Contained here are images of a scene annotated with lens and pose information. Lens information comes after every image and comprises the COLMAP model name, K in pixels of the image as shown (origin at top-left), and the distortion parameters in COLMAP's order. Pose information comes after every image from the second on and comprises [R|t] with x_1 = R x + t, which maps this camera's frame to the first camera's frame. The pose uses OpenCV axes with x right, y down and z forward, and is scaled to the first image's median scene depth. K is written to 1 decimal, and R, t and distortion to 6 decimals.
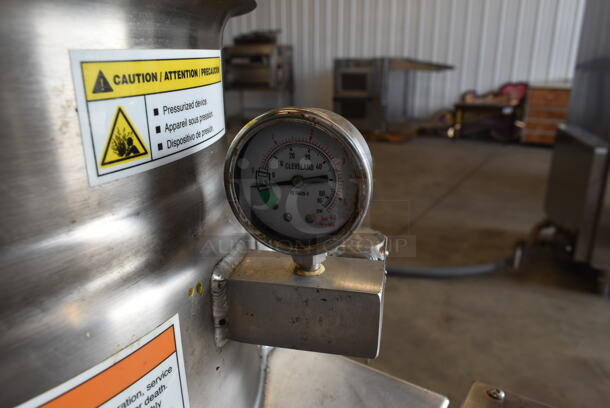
lens RADIAL K [[467.7, 0, 307.2], [0, 467.7, 204.8], [0, 0, 1]] dist [-0.022921, 0.012637]
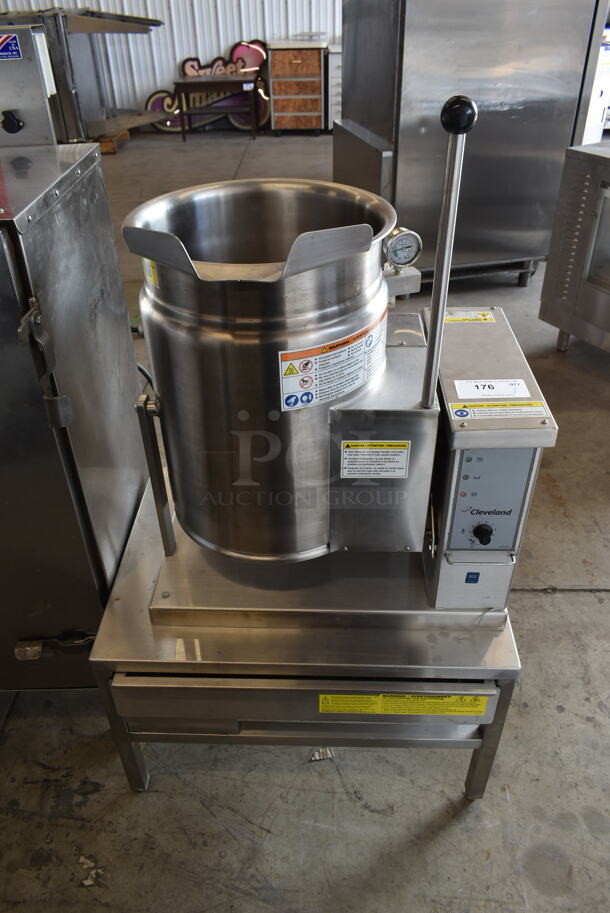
lens RADIAL K [[700.0, 0, 308.1], [0, 700.0, 455.8], [0, 0, 1]] dist [-0.022921, 0.012637]
pose [[0.867762, -0.306461, 0.391243, -0.144287], [0.176565, 0.925991, 0.333715, -0.022088], [-0.464558, -0.220505, 0.857650, -0.166946]]
